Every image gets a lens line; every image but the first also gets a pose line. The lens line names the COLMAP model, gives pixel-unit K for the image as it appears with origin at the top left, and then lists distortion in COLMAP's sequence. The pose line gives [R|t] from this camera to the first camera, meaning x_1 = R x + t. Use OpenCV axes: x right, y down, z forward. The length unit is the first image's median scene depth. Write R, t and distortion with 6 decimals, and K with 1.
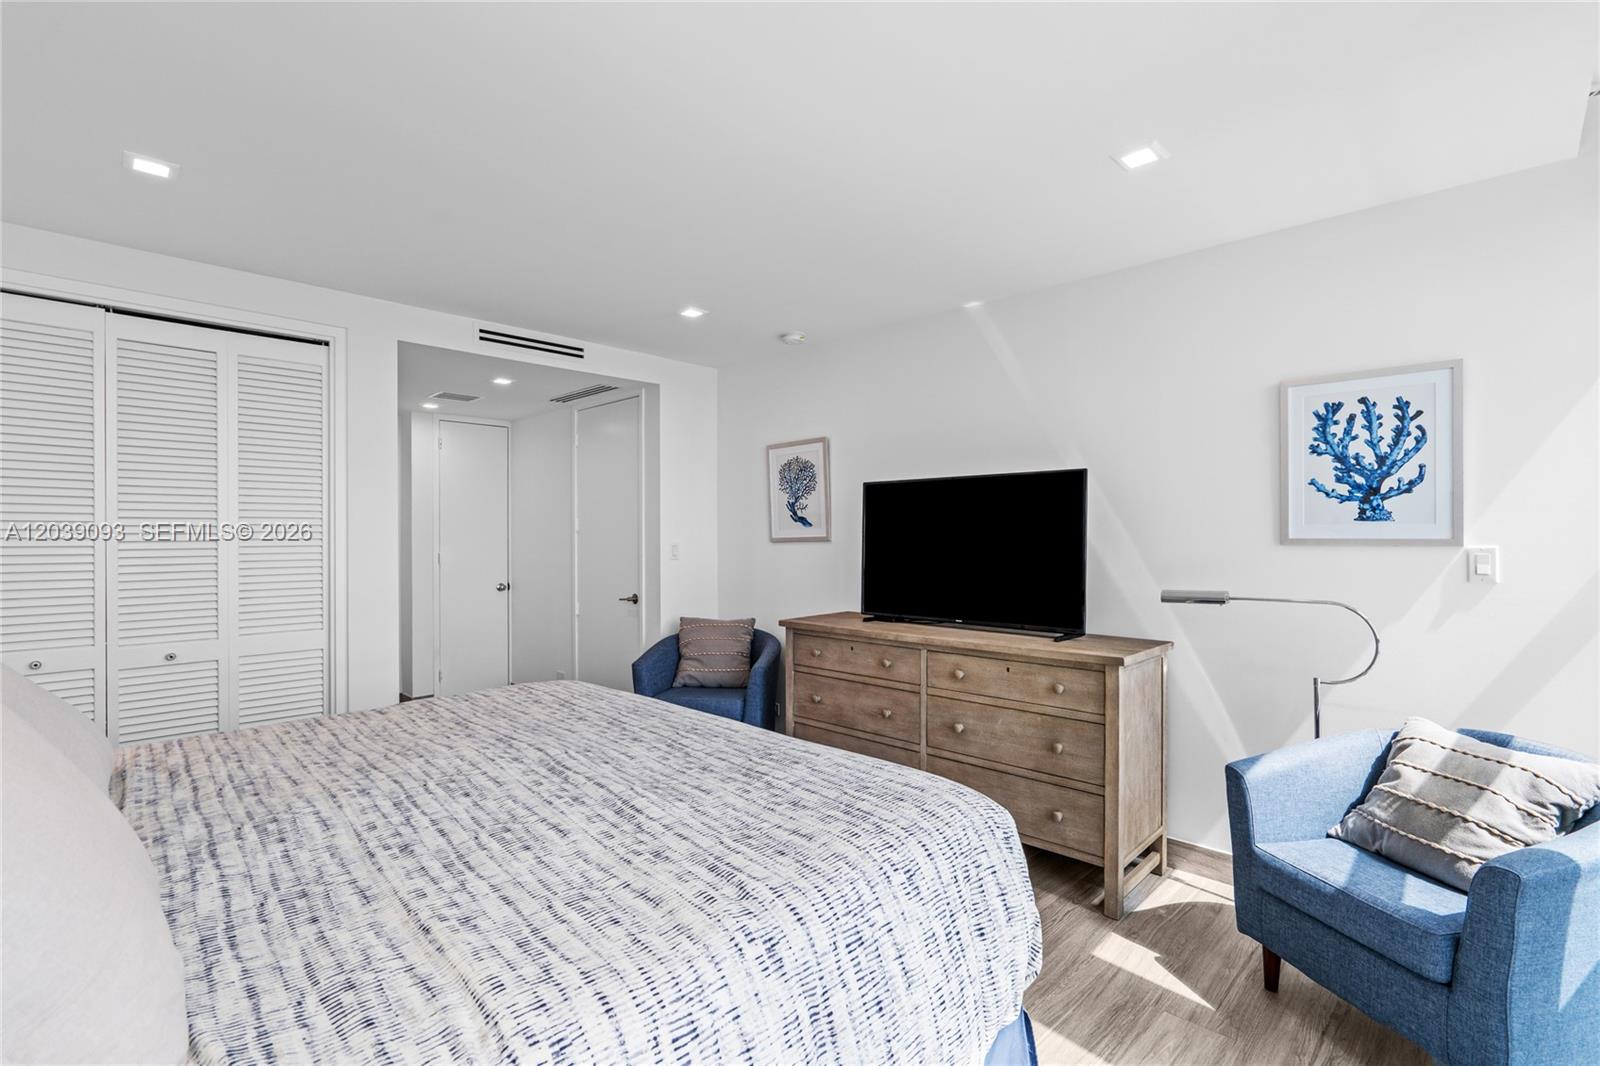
lens RADIAL K [[735.9, 0, 806.0], [0, 735.9, 529.0], [0, 0, 1]] dist [-0.002287, 0.000852]
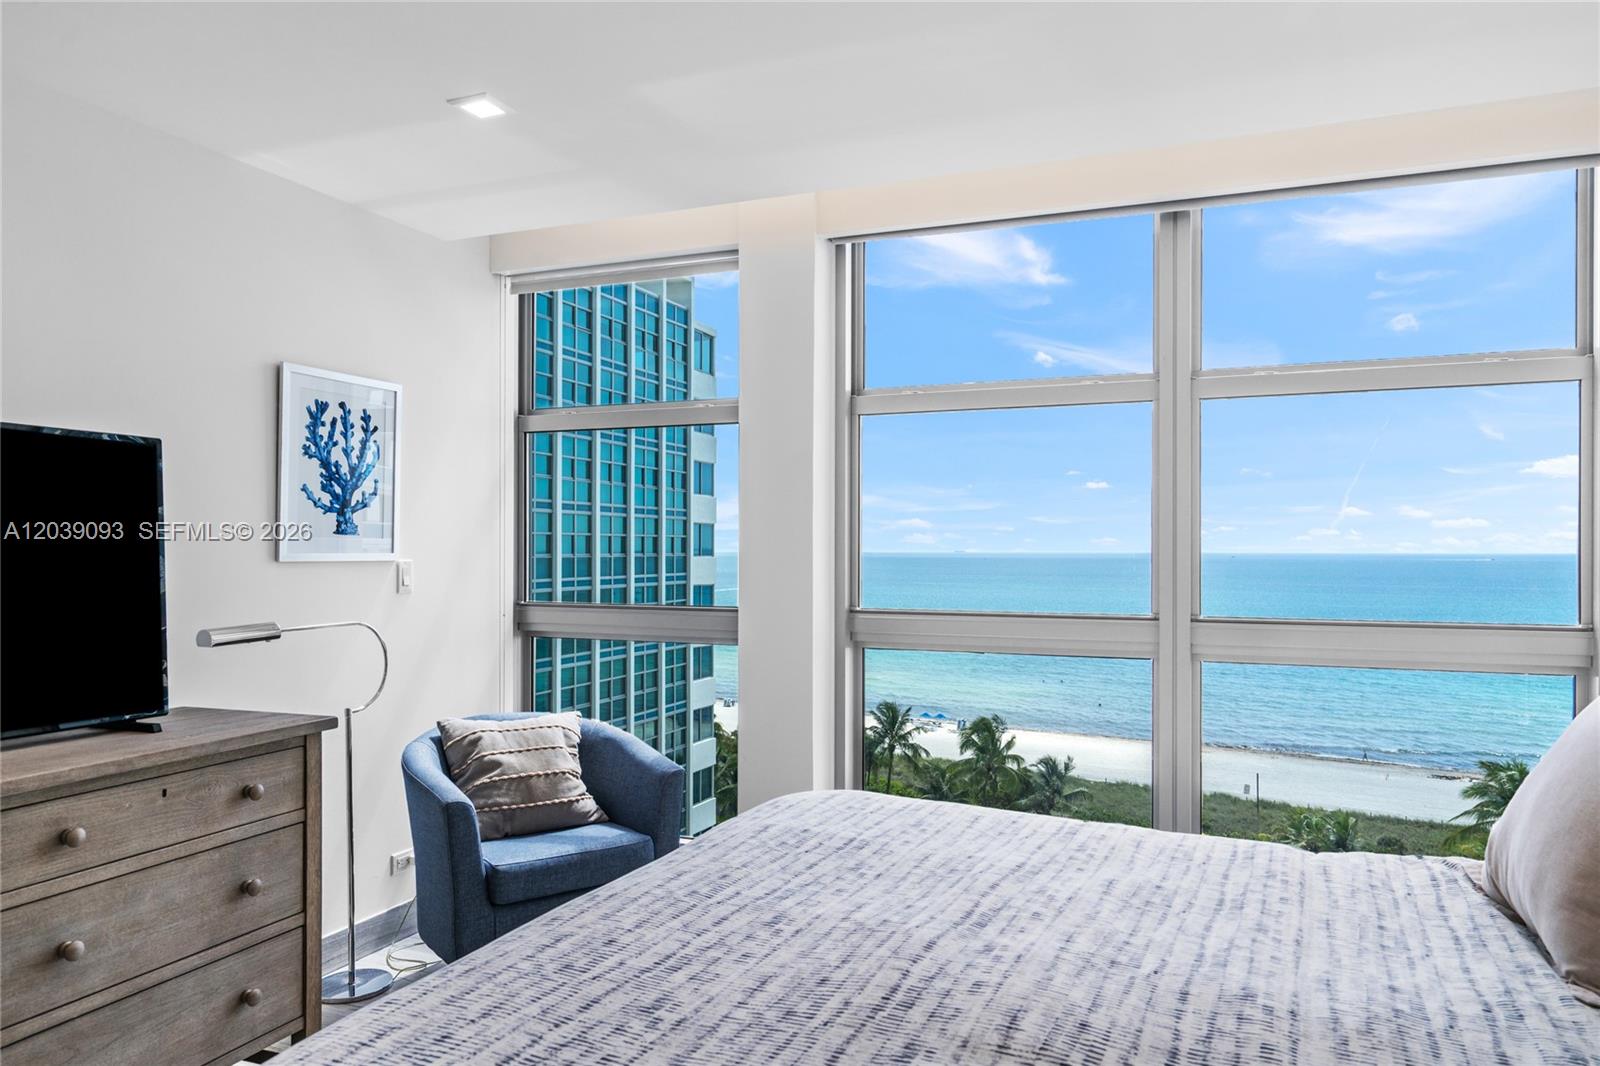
lens RADIAL K [[1104.5, 0, 800.0], [0, 1104.5, 533.0], [0, 0, 1]] dist [0.002504, -0.001019]
pose [[-0.373539, 0.017363, 0.927452, -0.754282], [-0.003325, 0.999793, -0.020057, 0.013504], [-0.927608, -0.010576, -0.373404, 0.976617]]
